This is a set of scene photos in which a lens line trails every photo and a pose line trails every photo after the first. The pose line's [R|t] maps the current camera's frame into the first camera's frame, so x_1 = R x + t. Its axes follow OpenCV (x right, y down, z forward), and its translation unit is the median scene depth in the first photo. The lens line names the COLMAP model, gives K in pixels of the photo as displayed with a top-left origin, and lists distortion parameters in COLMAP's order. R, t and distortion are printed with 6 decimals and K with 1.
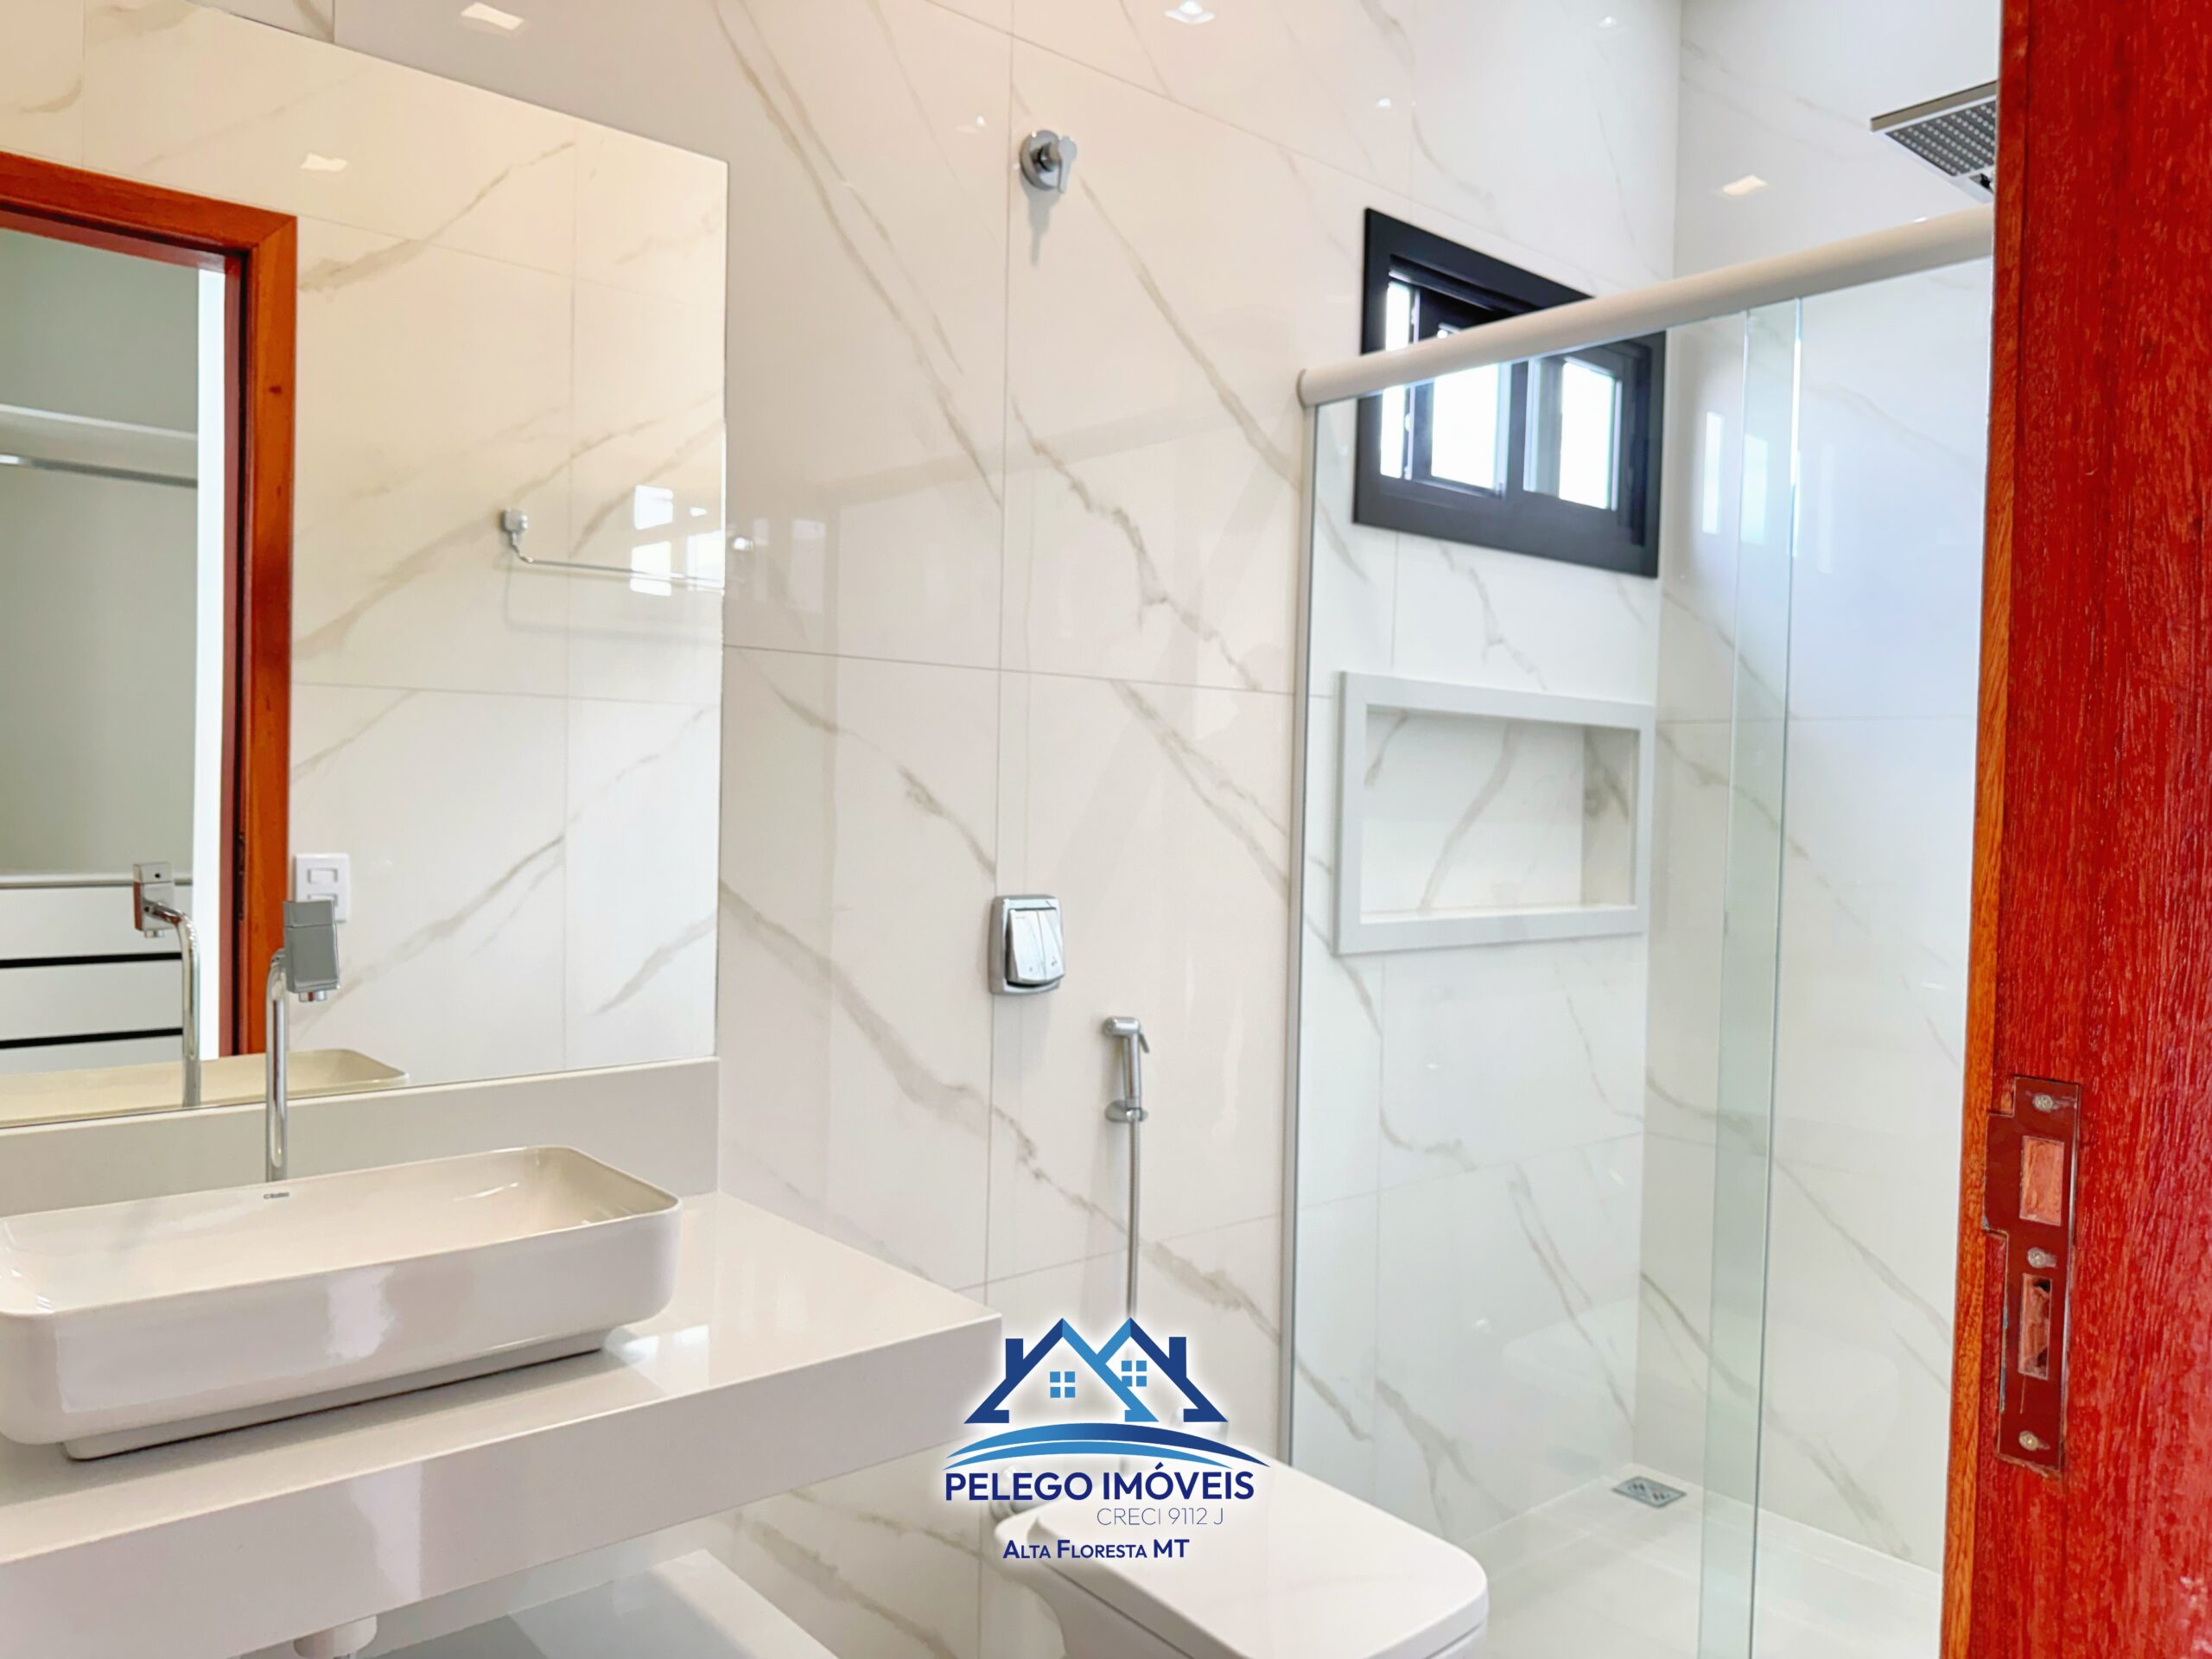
lens RADIAL K [[1569.3, 0, 1157.6], [0, 1569.3, 830.4], [0, 0, 1]] dist [0.059578, -0.052726]
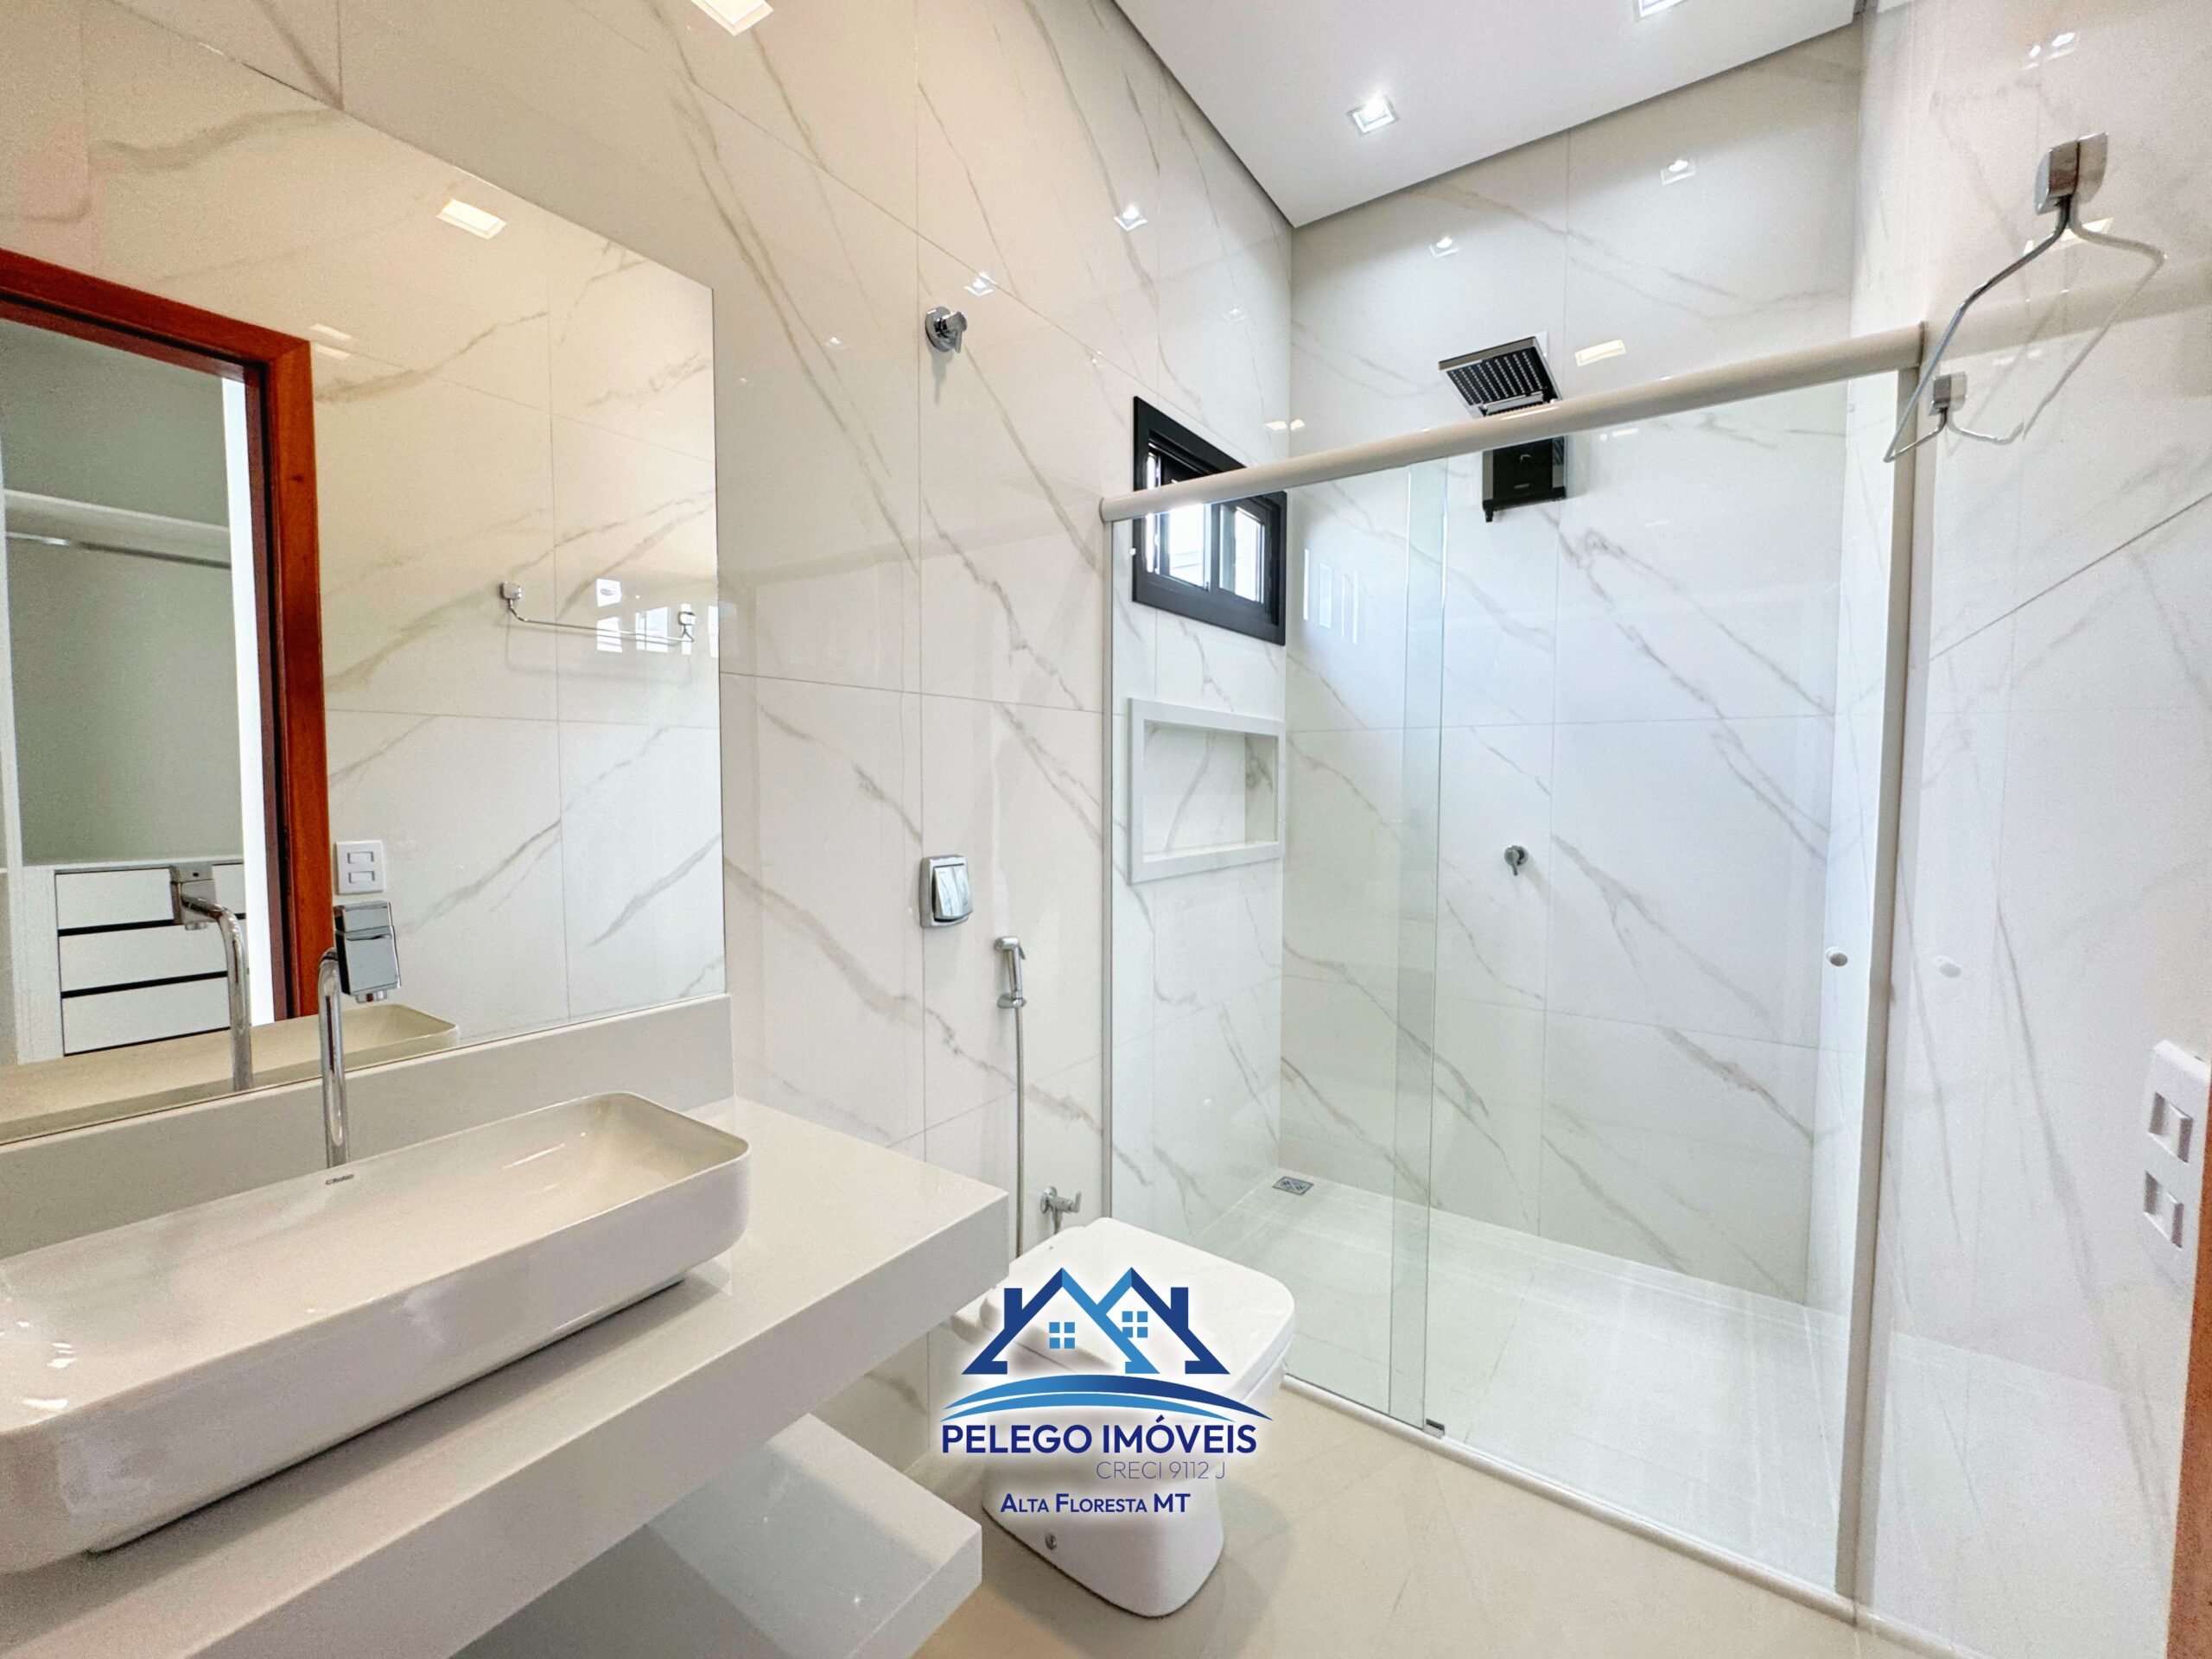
lens RADIAL K [[894.9, 0, 1131.0], [0, 894.9, 822.7], [0, 0, 1]] dist [0.002971, 0.002679]
pose [[0.973276, -0.032955, 0.227263, -0.083883], [0.026779, 0.999185, 0.030204, -0.006506], [-0.228074, -0.023311, 0.973365, 0.150425]]
